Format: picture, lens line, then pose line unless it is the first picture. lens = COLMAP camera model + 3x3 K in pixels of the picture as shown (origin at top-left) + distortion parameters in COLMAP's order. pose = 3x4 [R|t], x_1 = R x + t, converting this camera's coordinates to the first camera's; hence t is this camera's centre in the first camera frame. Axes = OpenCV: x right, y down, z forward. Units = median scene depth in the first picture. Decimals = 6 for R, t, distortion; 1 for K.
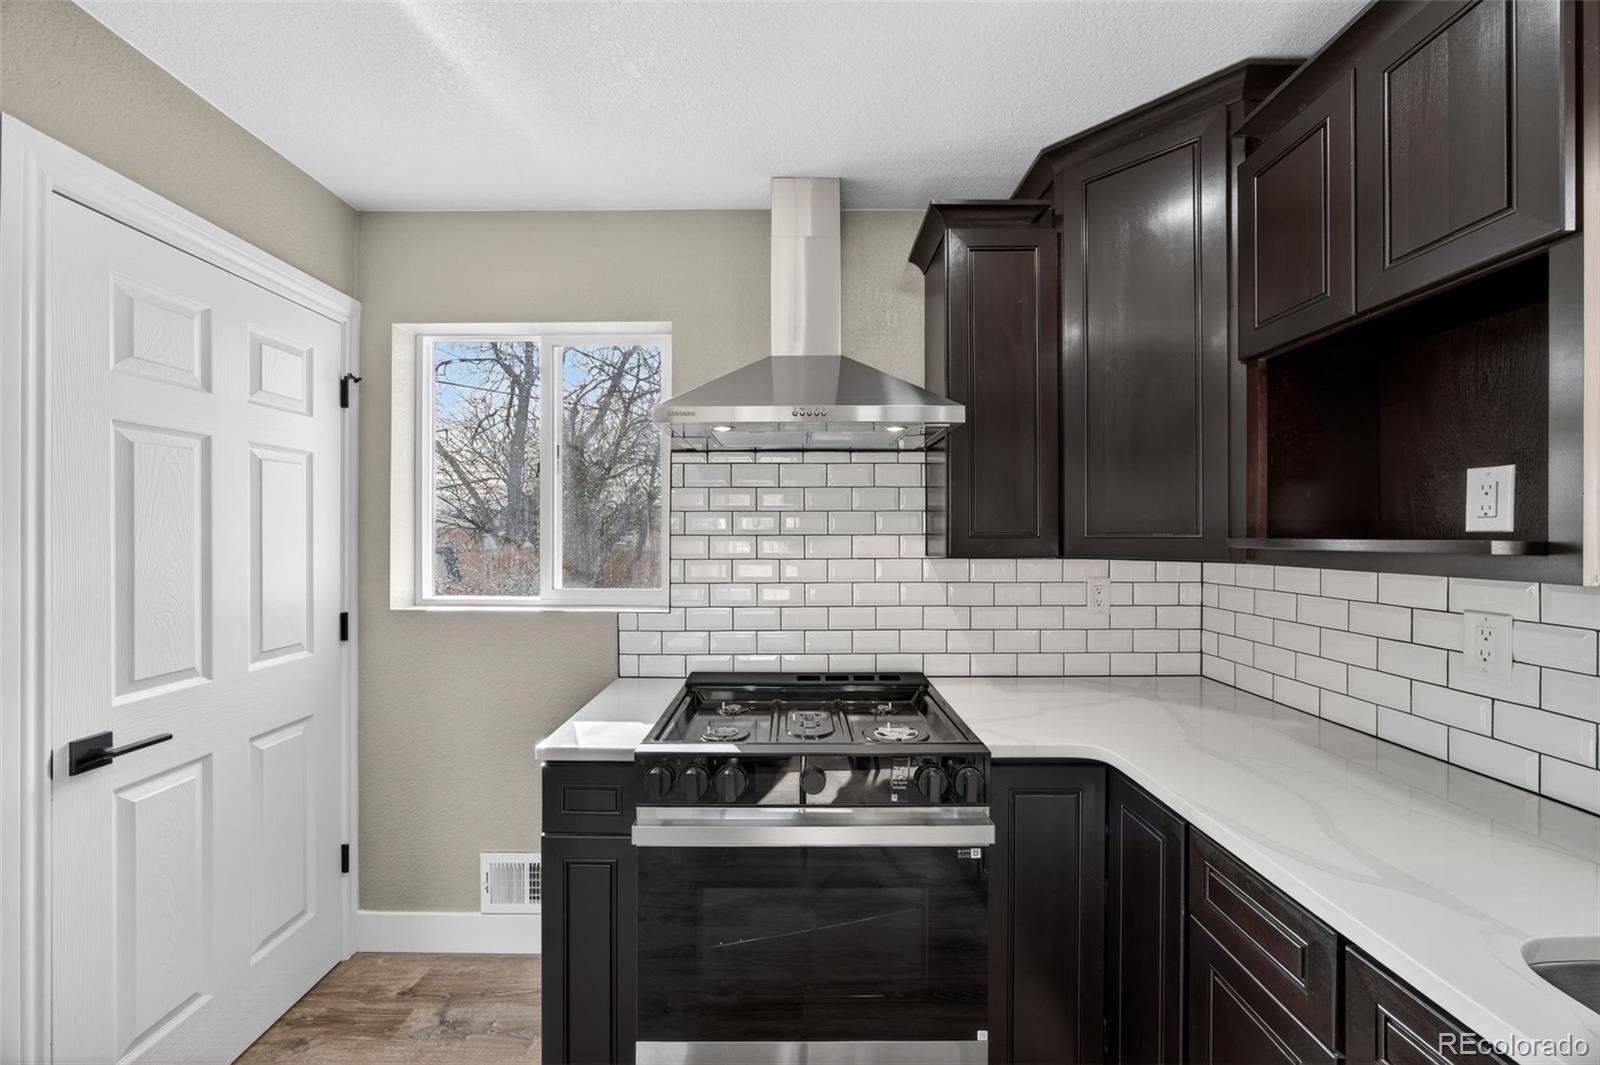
lens RADIAL K [[619.2, 0, 797.6], [0, 619.2, 534.6], [0, 0, 1]] dist [-0.035925, 0.016299]
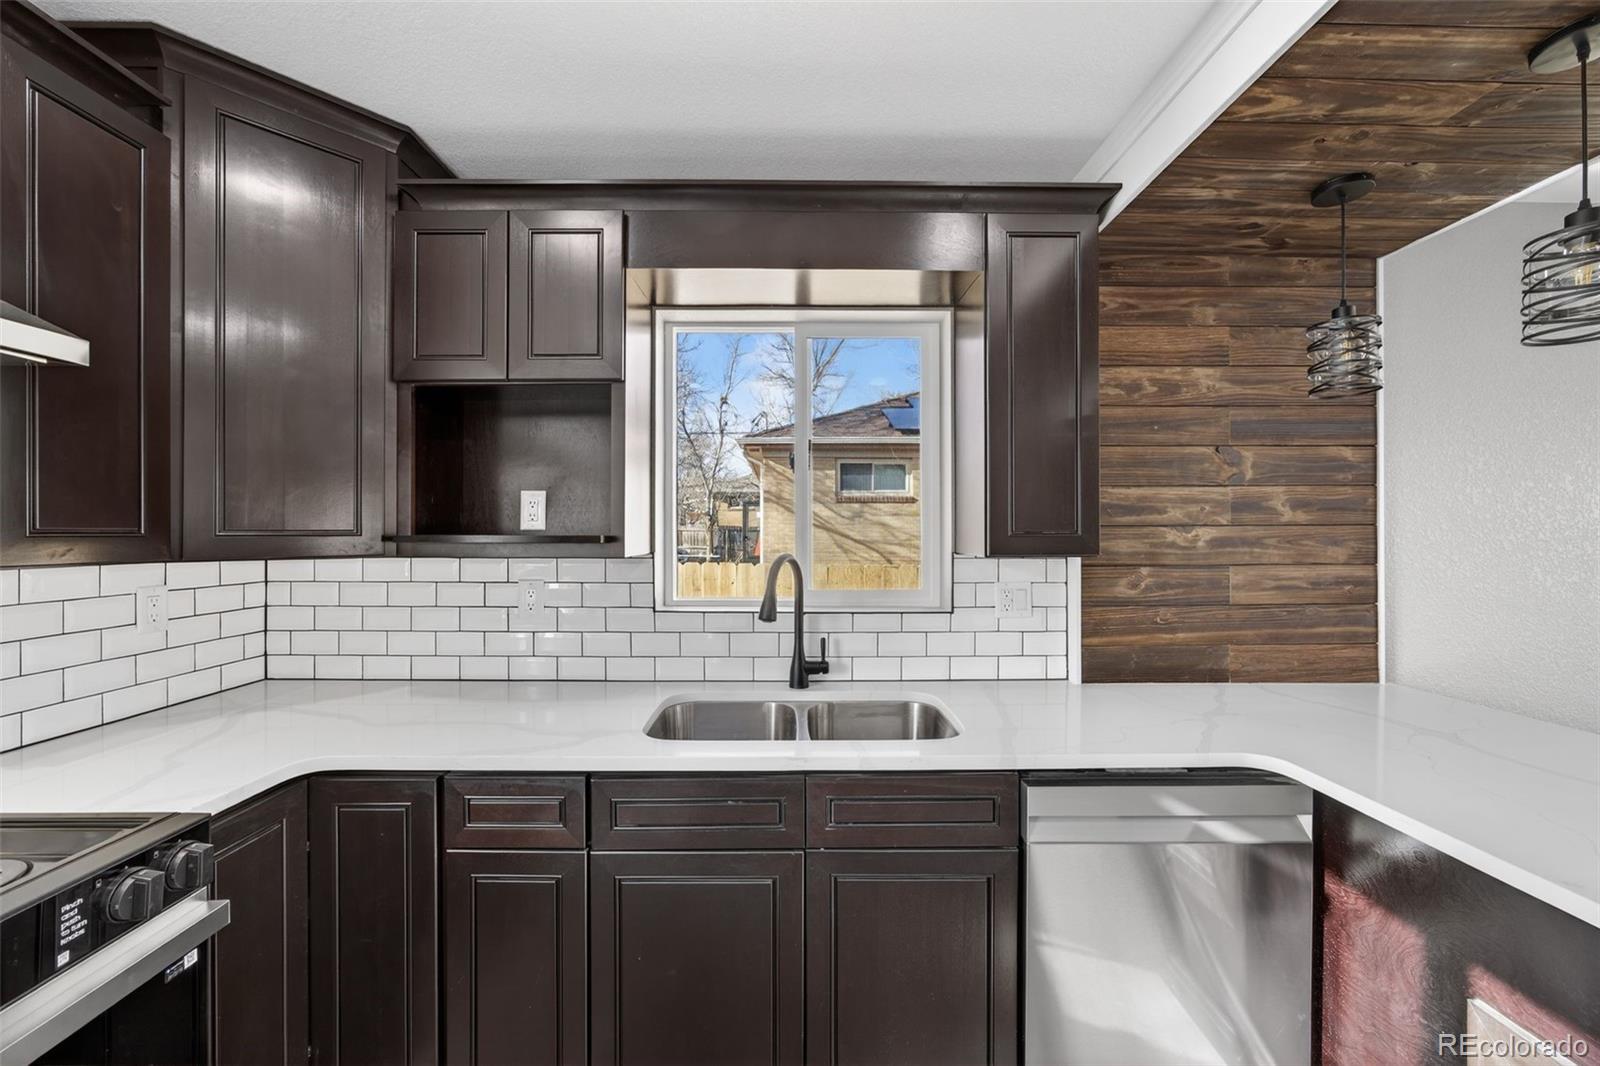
lens RADIAL K [[619.2, 0, 797.6], [0, 619.2, 535.1], [0, 0, 1]] dist [-0.035925, 0.016299]
pose [[-0.014259, -0.005009, 0.999886, -0.355160], [0.000802, 0.999987, 0.005021, 0.001476], [-0.999898, 0.000873, -0.014255, 0.214076]]
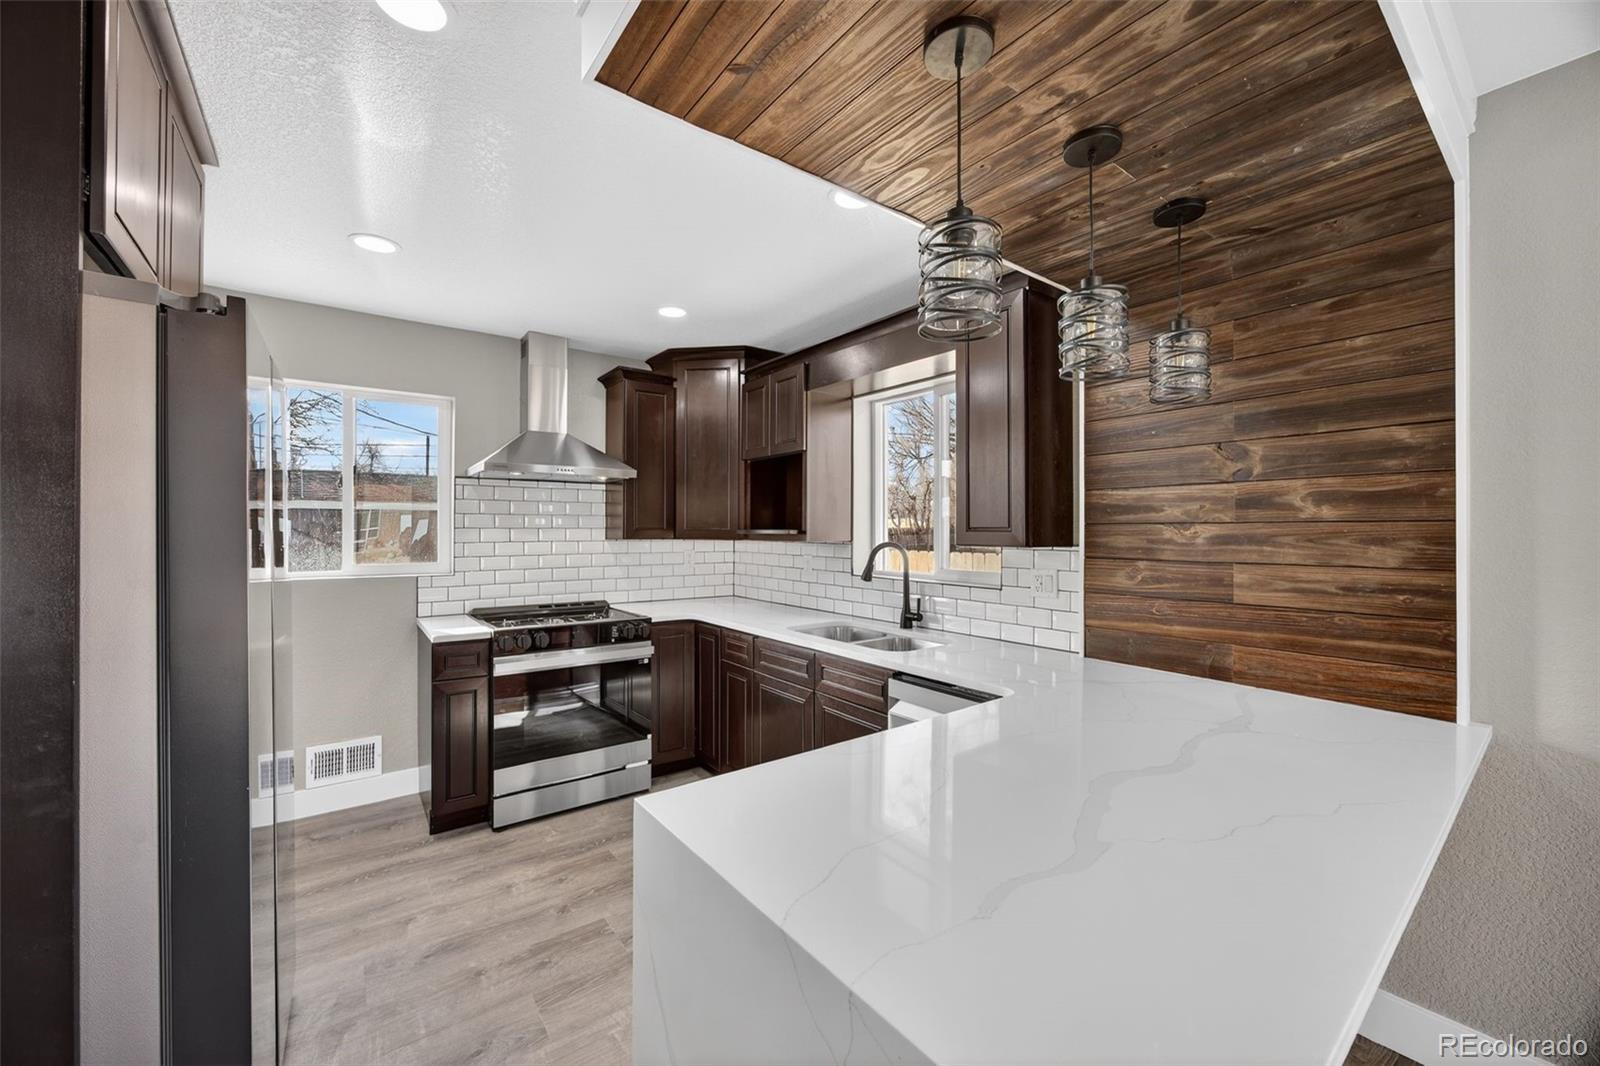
lens RADIAL K [[619.2, 0, 797.6], [0, 619.2, 535.1], [0, 0, 1]] dist [-0.035925, 0.016299]
pose [[0.798416, -0.002140, 0.602102, -0.536161], [-0.002856, 0.999969, 0.007341, 0.006551], [-0.602099, -0.007581, 0.798386, -0.998721]]
